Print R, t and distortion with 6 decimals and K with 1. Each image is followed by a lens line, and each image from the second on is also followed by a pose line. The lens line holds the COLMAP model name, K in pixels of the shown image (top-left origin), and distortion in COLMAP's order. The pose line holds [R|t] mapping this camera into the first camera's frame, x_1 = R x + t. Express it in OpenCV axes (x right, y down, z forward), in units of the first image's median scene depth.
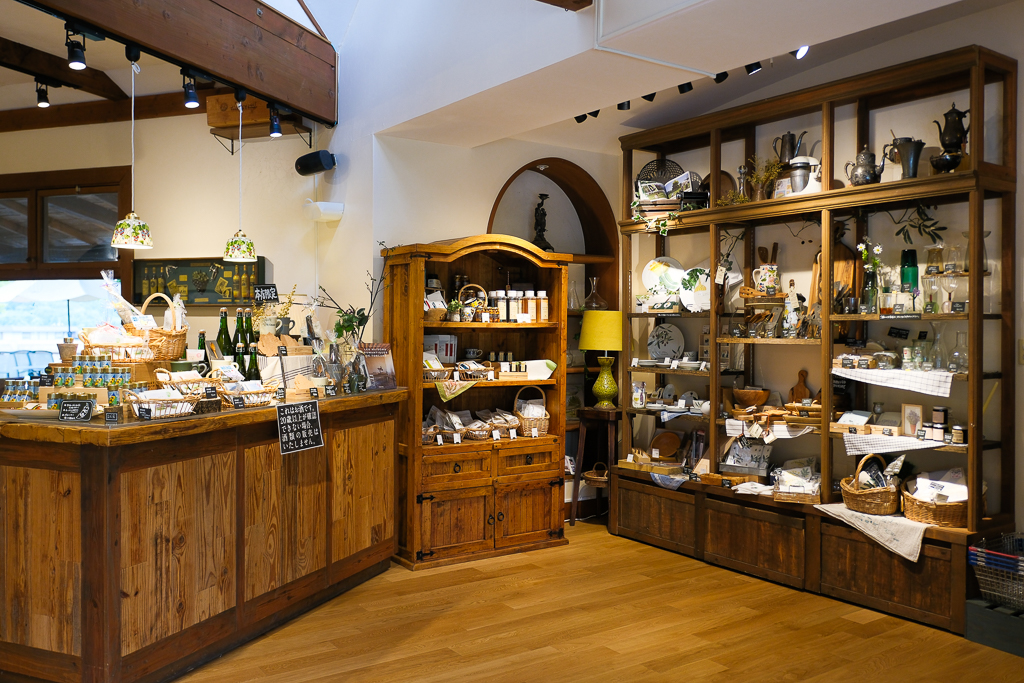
lens RADIAL K [[862.4, 0, 510.7], [0, 862.4, 337.9], [0, 0, 1]] dist [0.001072, -0.000505]
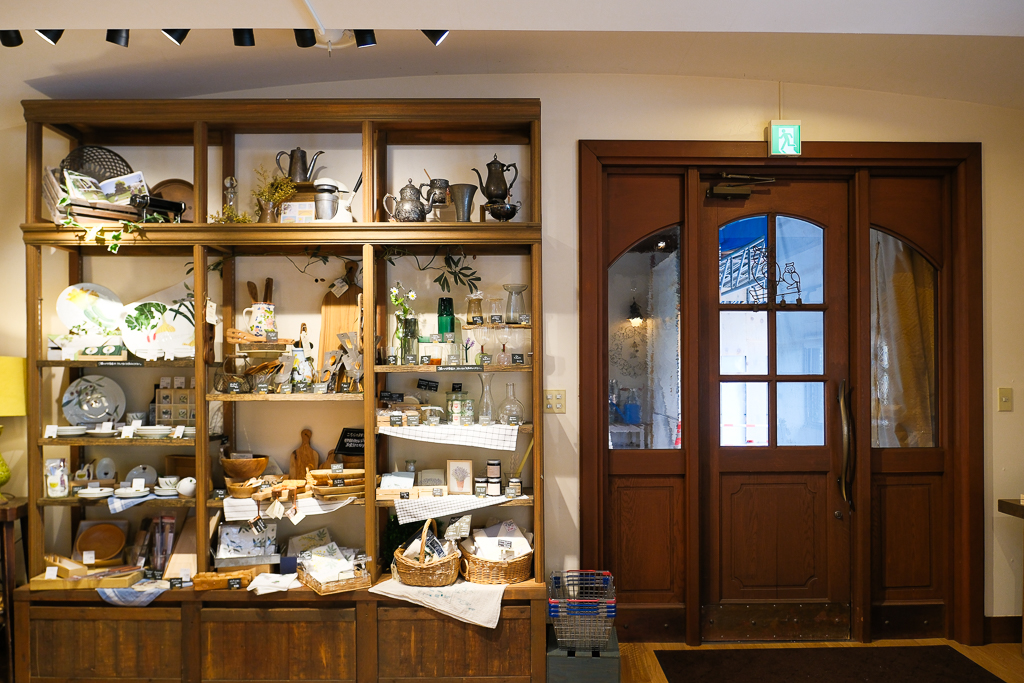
lens RADIAL K [[701.7, 0, 532.6], [0, 701.7, 375.2], [0, 0, 1]] dist [-0.026497, 0.007818]
pose [[0.567066, -0.006645, 0.823646, -0.116912], [0.014008, 0.999901, -0.001577, -0.013307], [-0.823553, 0.012432, 0.567103, 0.452316]]
